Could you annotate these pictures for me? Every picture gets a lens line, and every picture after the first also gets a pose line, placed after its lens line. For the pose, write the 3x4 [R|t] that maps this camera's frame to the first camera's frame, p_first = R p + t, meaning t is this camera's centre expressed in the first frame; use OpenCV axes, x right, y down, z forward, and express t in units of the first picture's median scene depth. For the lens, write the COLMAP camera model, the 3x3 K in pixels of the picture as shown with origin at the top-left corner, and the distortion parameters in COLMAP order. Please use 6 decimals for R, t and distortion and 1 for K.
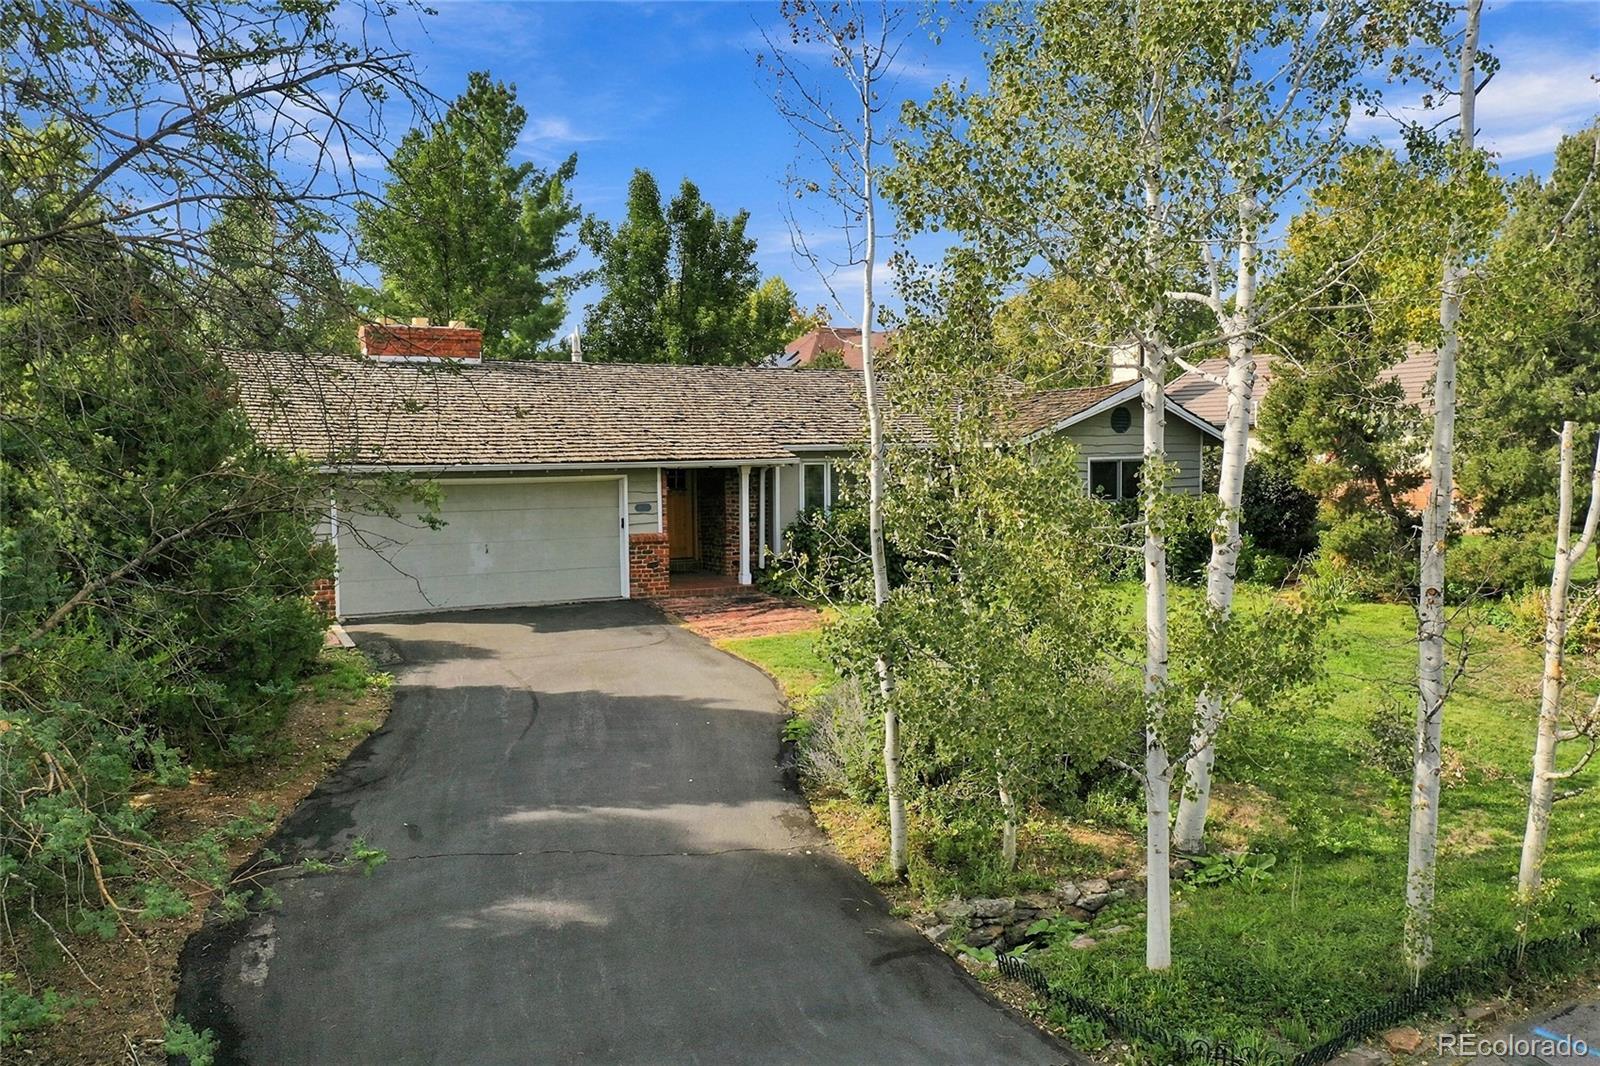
lens RADIAL K [[1242.2, 0, 800.9], [0, 1242.2, 497.5], [0, 0, 1]] dist [-0.025283, 0.001142]
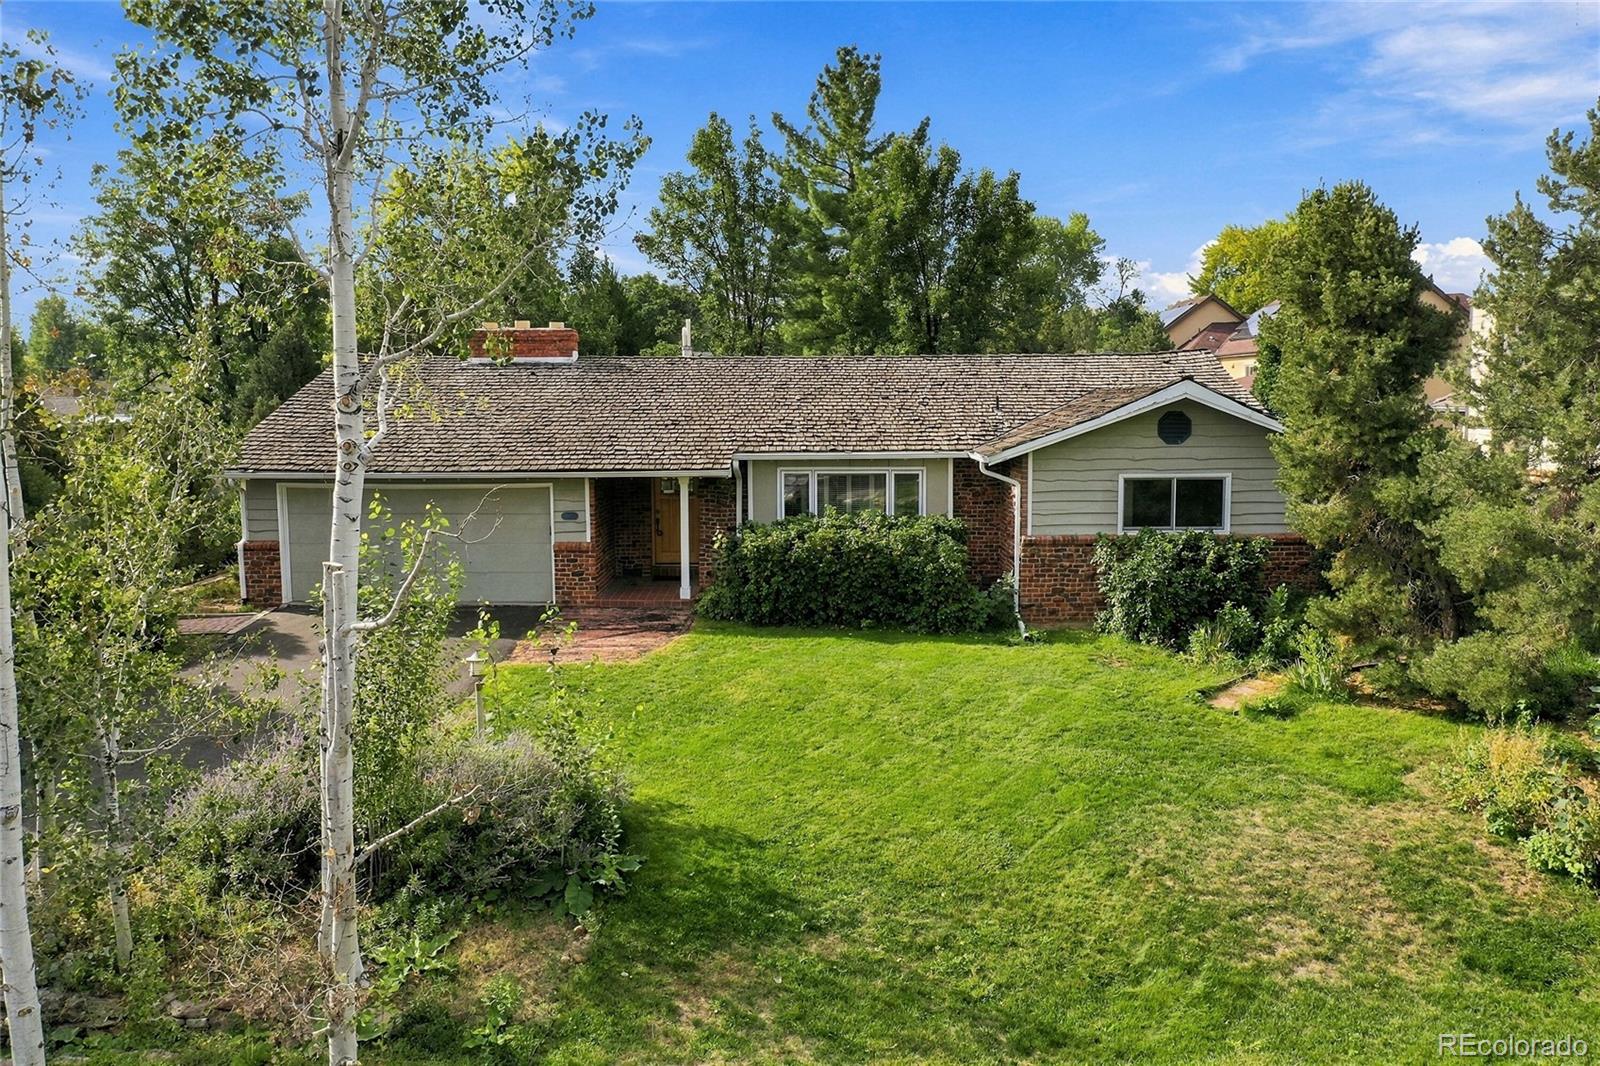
lens RADIAL K [[1242.2, 0, 800.9], [0, 1242.2, 497.5], [0, 0, 1]] dist [-0.025283, 0.001142]
pose [[0.857638, 0.046322, -0.512164, 0.547730], [-0.022668, 0.998372, 0.052337, -0.063703], [0.513754, -0.033276, 0.857292, 0.229901]]
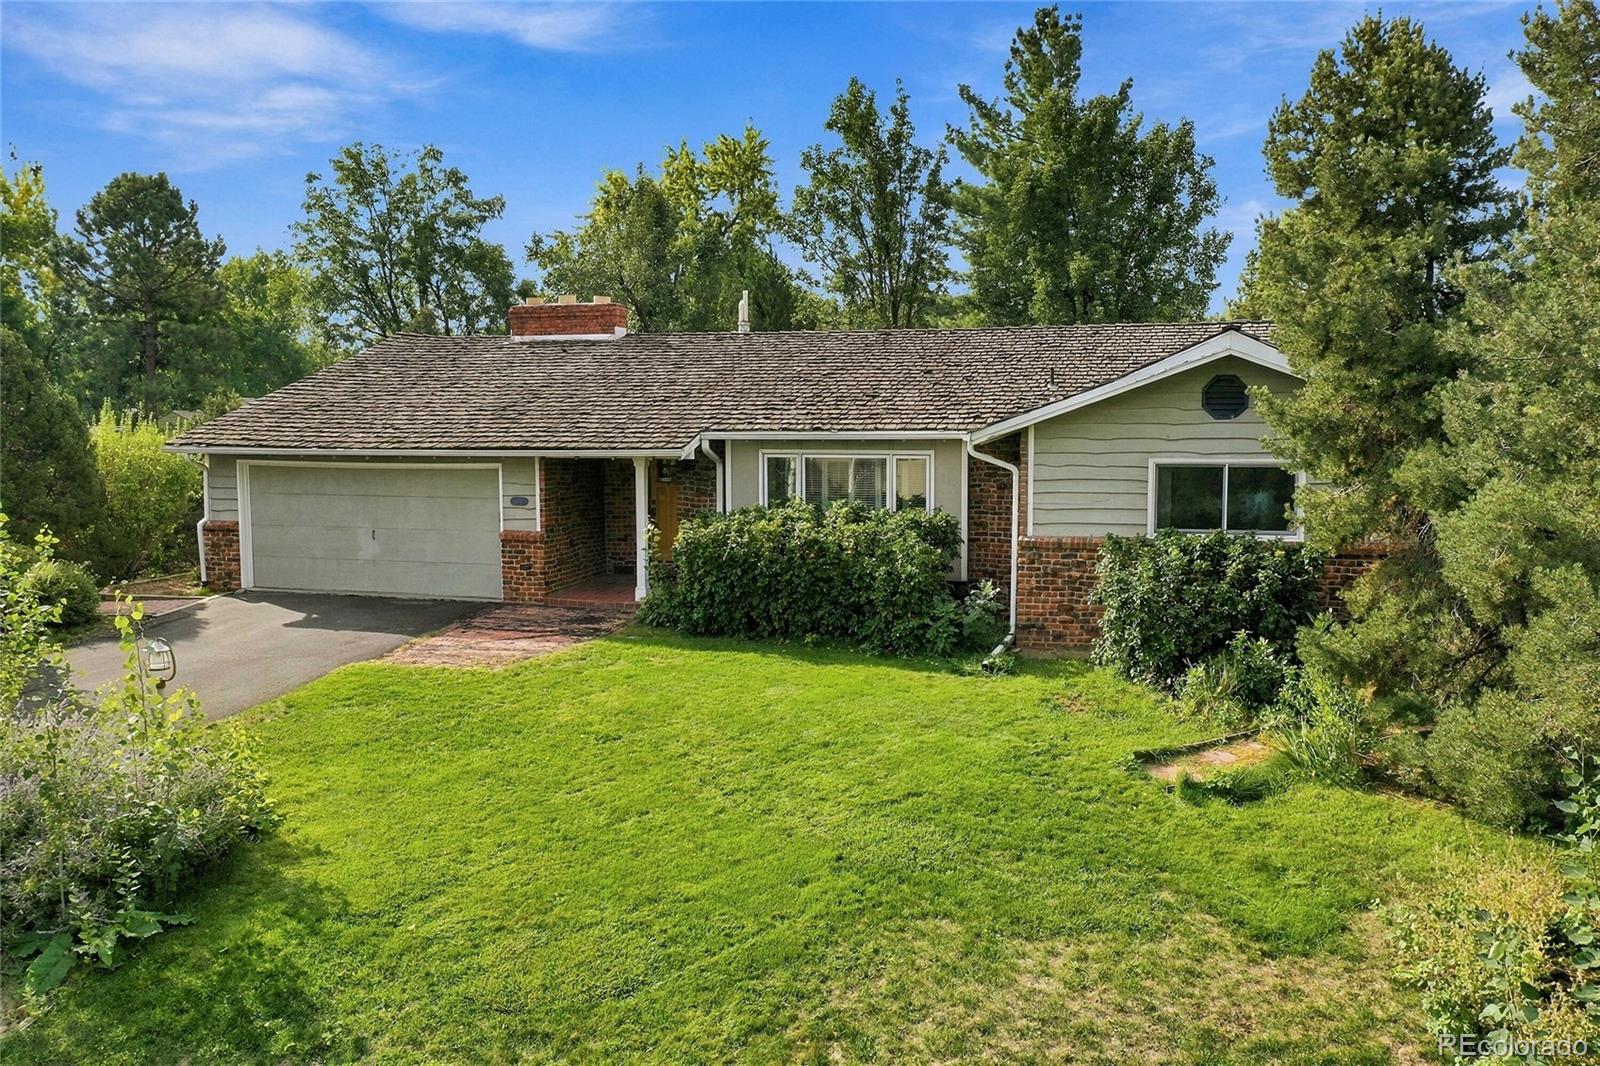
lens RADIAL K [[1242.2, 0, 800.9], [0, 1242.2, 497.5], [0, 0, 1]] dist [-0.025283, 0.001142]
pose [[0.697282, 0.054400, -0.714730, 0.645480], [-0.031745, 0.998481, 0.045027, -0.040700], [0.716094, -0.008707, 0.697950, 0.521224]]
